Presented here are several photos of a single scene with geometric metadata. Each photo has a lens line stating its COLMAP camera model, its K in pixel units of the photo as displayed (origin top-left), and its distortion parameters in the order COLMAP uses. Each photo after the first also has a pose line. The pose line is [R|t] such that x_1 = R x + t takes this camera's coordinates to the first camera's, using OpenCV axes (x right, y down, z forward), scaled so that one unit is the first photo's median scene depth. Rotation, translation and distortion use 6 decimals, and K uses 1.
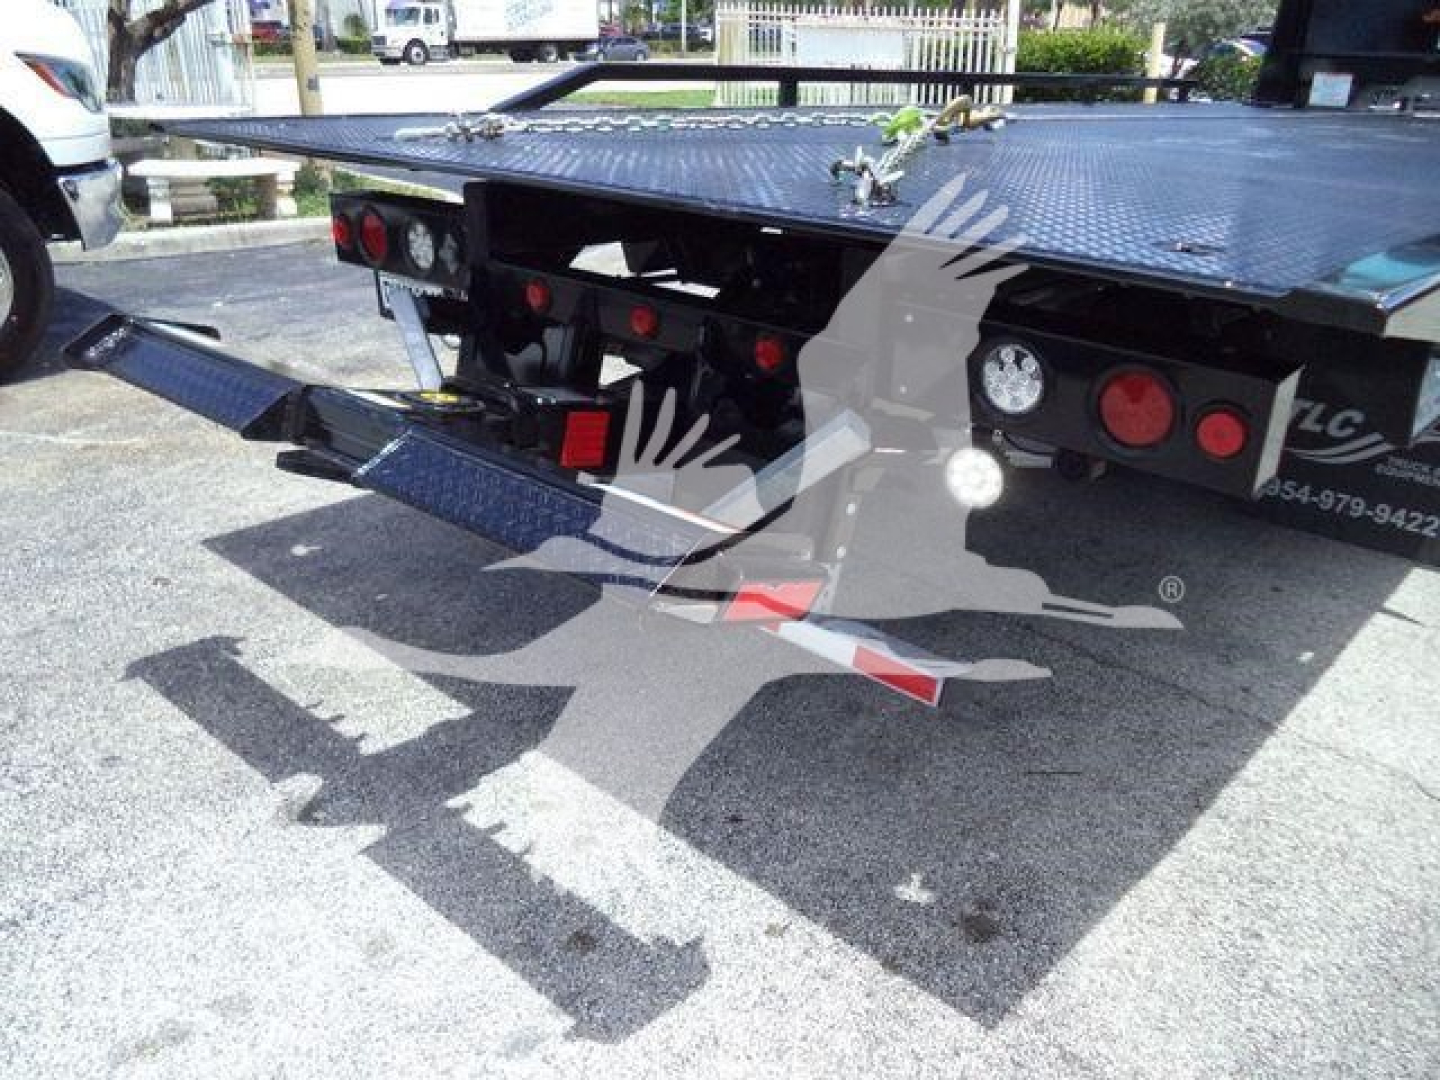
lens RADIAL K [[1158.6, 0, 709.0], [0, 1158.6, 553.3], [0, 0, 1]] dist [-0.029457, -0.000806]
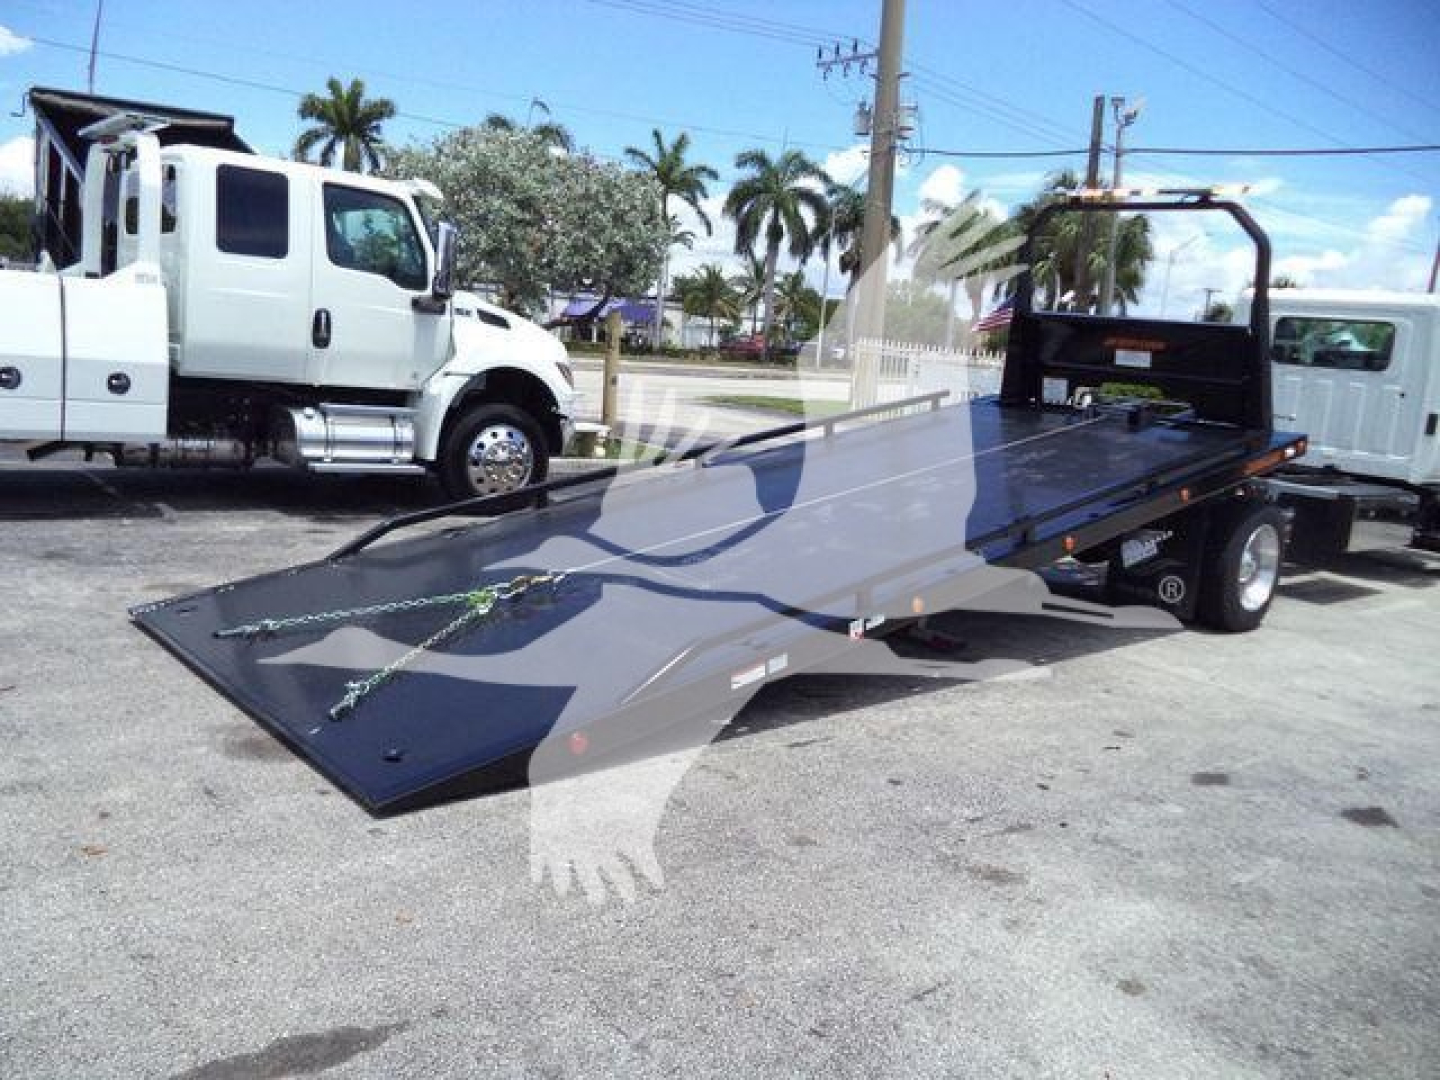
lens RADIAL K [[1158.6, 0, 728.9], [0, 1158.6, 531.2], [0, 0, 1]] dist [-0.029457, -0.000806]
pose [[0.993331, 0.082311, -0.080737, -0.084178], [-0.100688, 0.960449, -0.259616, 0.385632], [0.056174, 0.266014, 0.962331, -0.964997]]
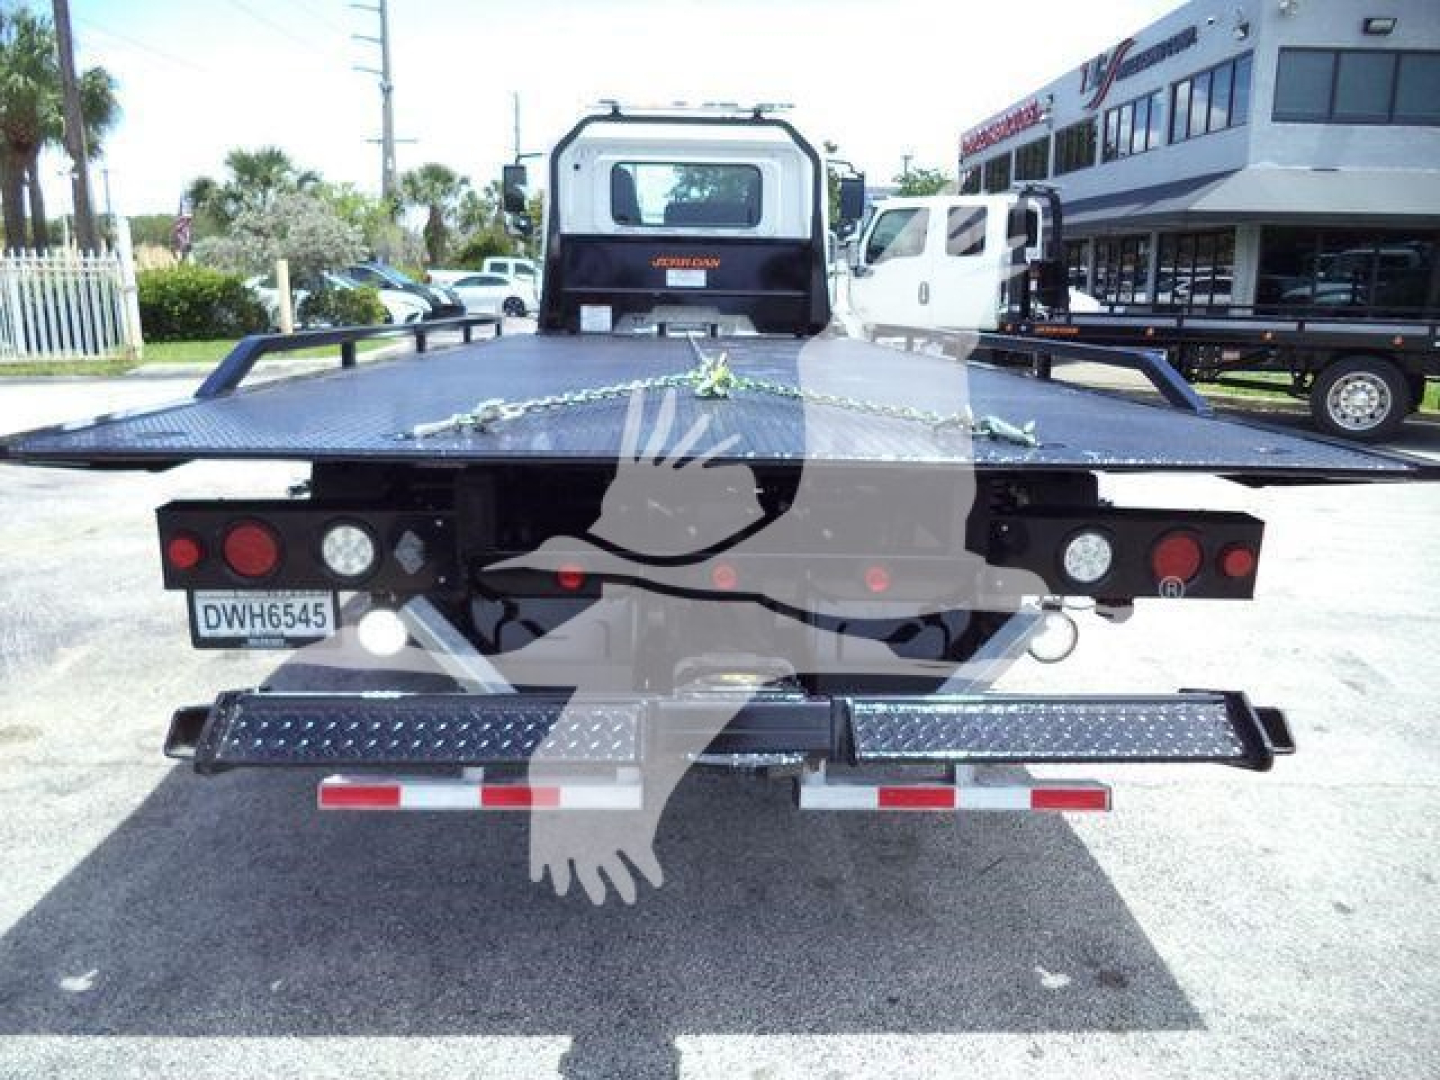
lens RADIAL K [[1158.6, 0, 717.2], [0, 1158.6, 542.5], [0, 0, 1]] dist [-0.029457, -0.000806]
pose [[0.719074, -0.167454, 0.674456, -0.374921], [0.290342, 0.954161, -0.072650, -0.074115], [-0.631374, 0.248064, 0.734732, 0.098365]]
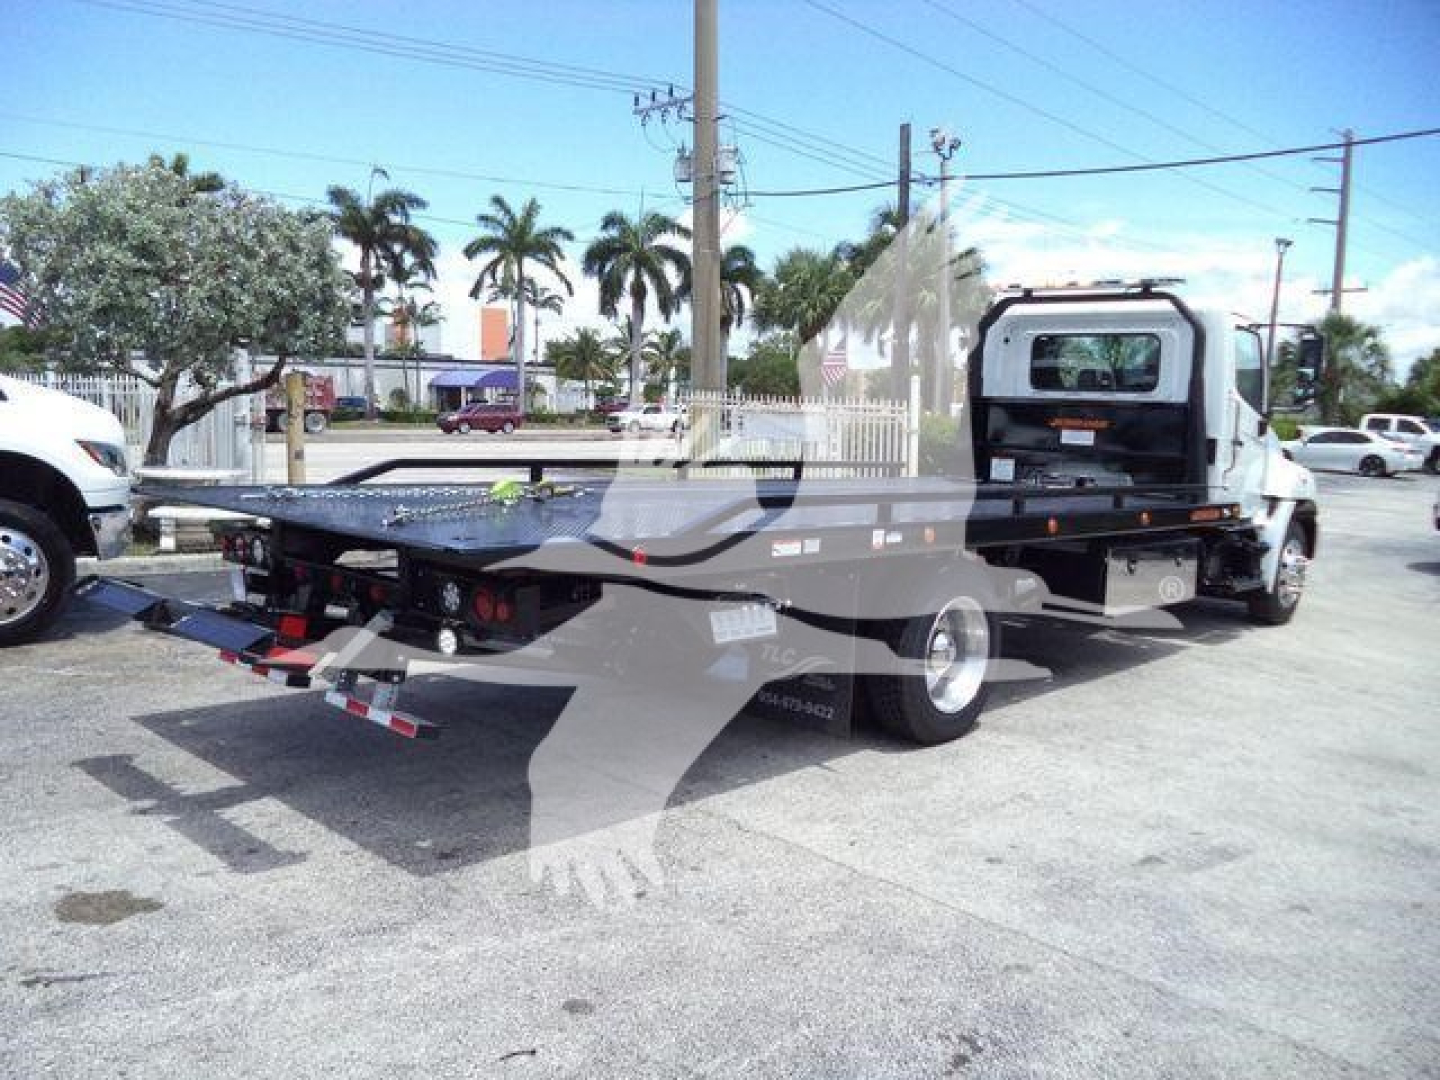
lens RADIAL K [[1158.6, 0, 722.7], [0, 1158.6, 538.6], [0, 0, 1]] dist [-0.029457, -0.000806]
pose [[0.999890, 0.013253, -0.006714, 0.325639], [-0.014673, 0.951824, -0.306295, 0.180531], [0.002331, 0.306359, 0.951913, -0.510067]]
